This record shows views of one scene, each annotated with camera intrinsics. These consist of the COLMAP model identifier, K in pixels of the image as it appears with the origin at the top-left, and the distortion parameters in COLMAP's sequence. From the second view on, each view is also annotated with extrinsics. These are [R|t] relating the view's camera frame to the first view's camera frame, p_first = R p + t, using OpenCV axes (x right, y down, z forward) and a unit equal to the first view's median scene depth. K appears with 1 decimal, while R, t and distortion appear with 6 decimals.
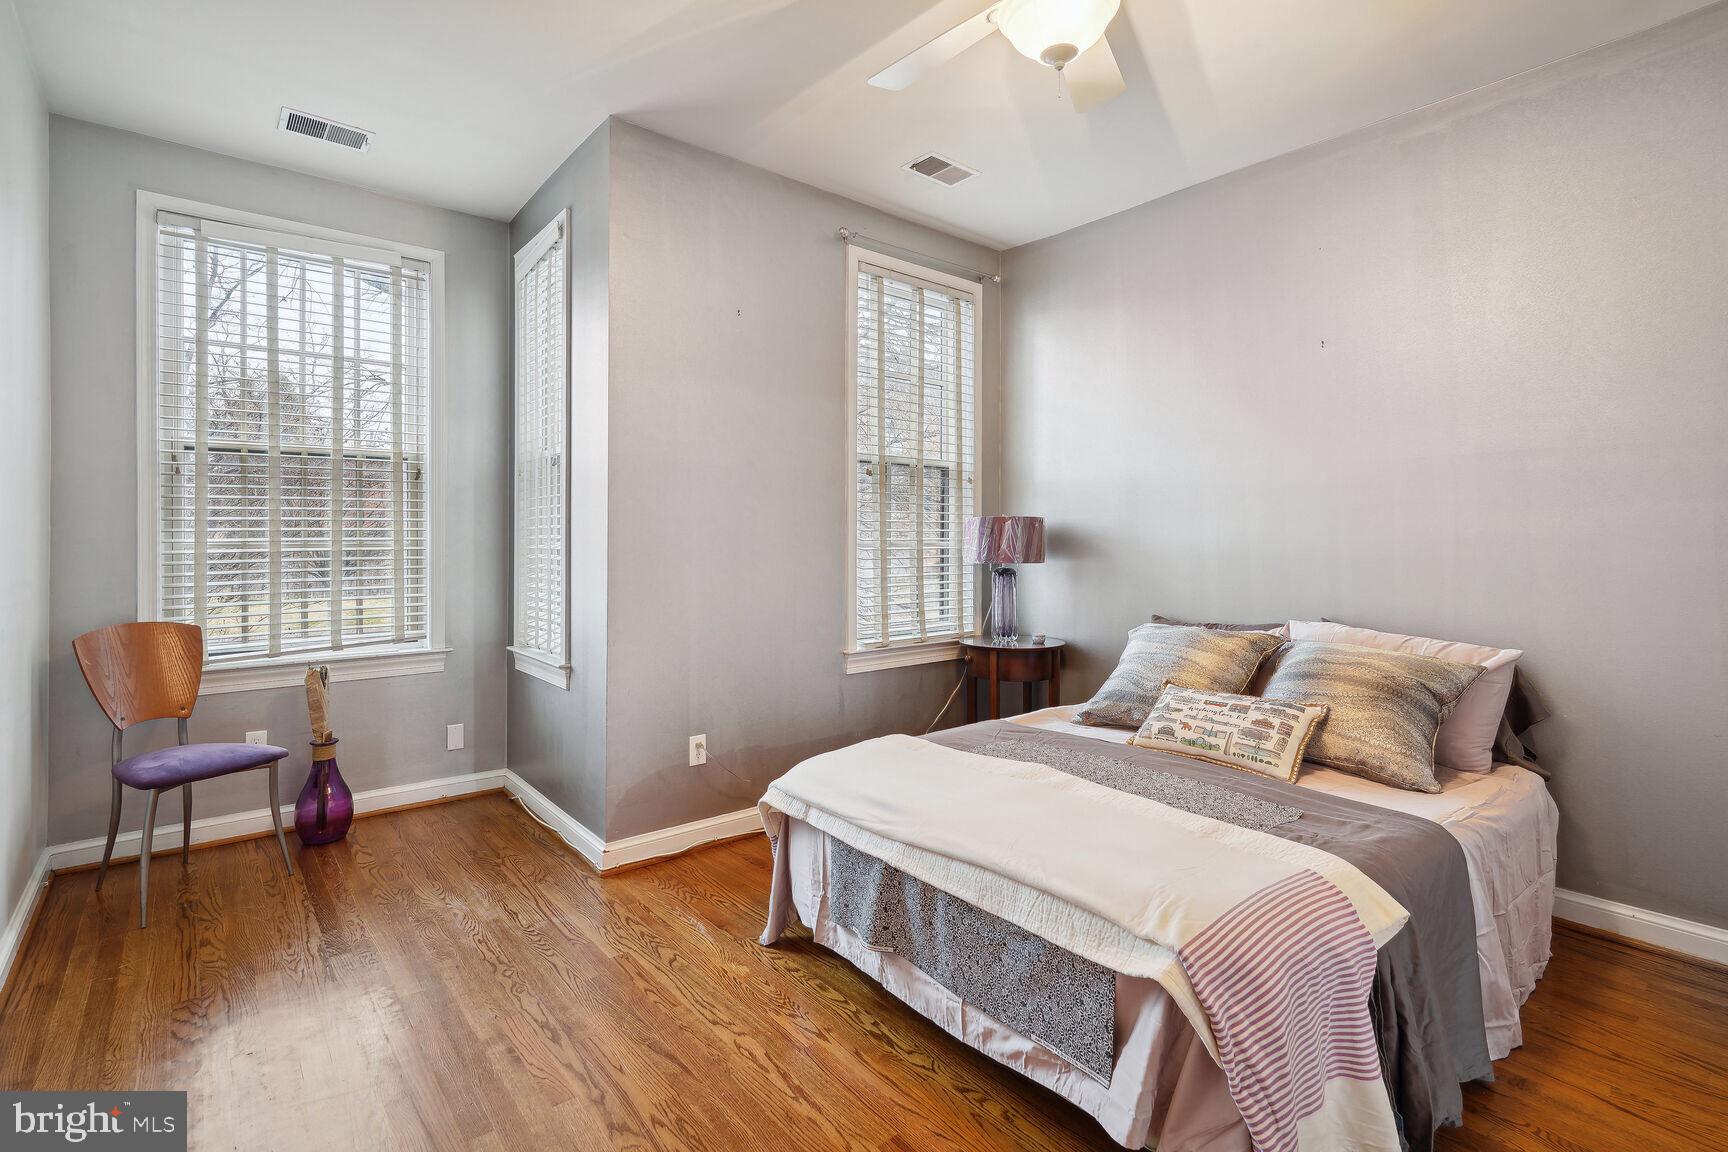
lens RADIAL K [[820.7, 0, 871.1], [0, 820.7, 548.7], [0, 0, 1]] dist [-0.000484, 0.000017]
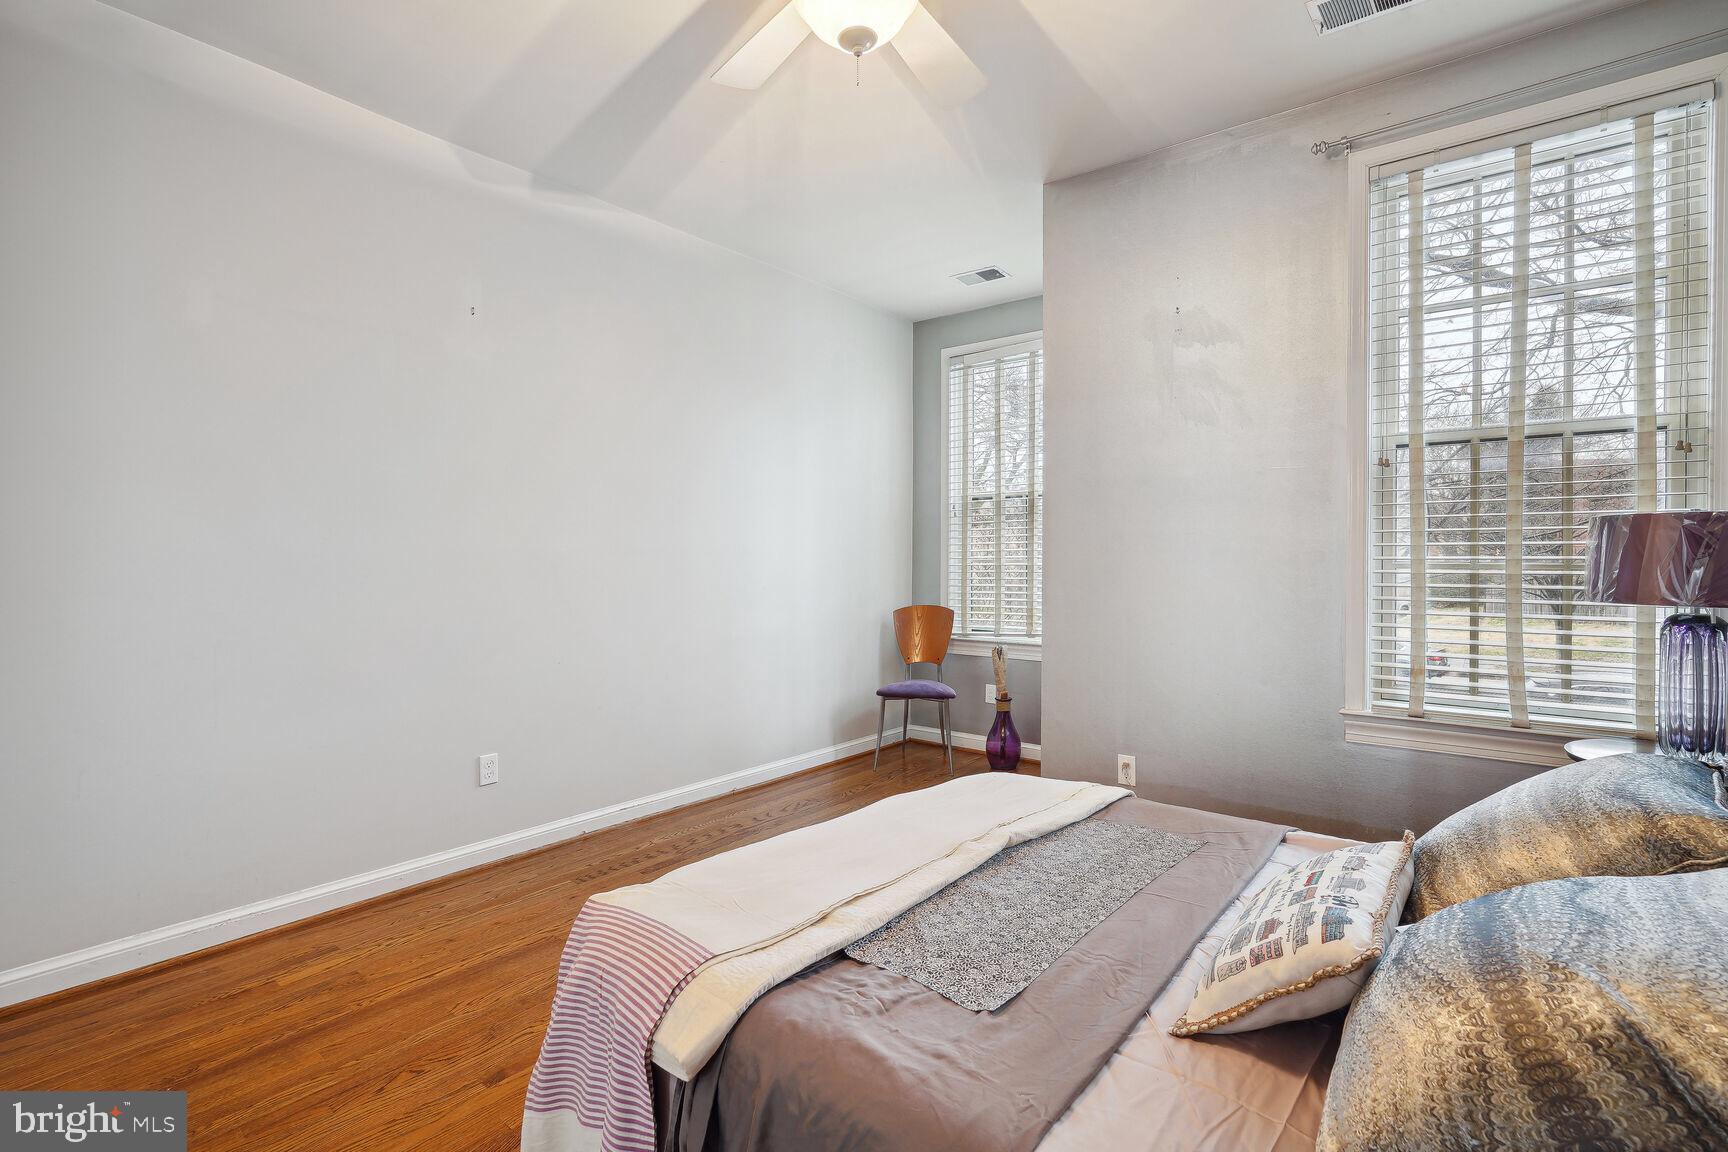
lens RADIAL K [[810.5, 0, 864.0], [0, 810.5, 576.0], [0, 0, 1]] dist [-0.000760, -0.000053]
pose [[0.195333, 0.022809, -0.980472, 0.658200], [-0.013794, 0.999695, 0.020508, -0.004326], [0.980640, 0.009518, 0.195588, 0.481103]]
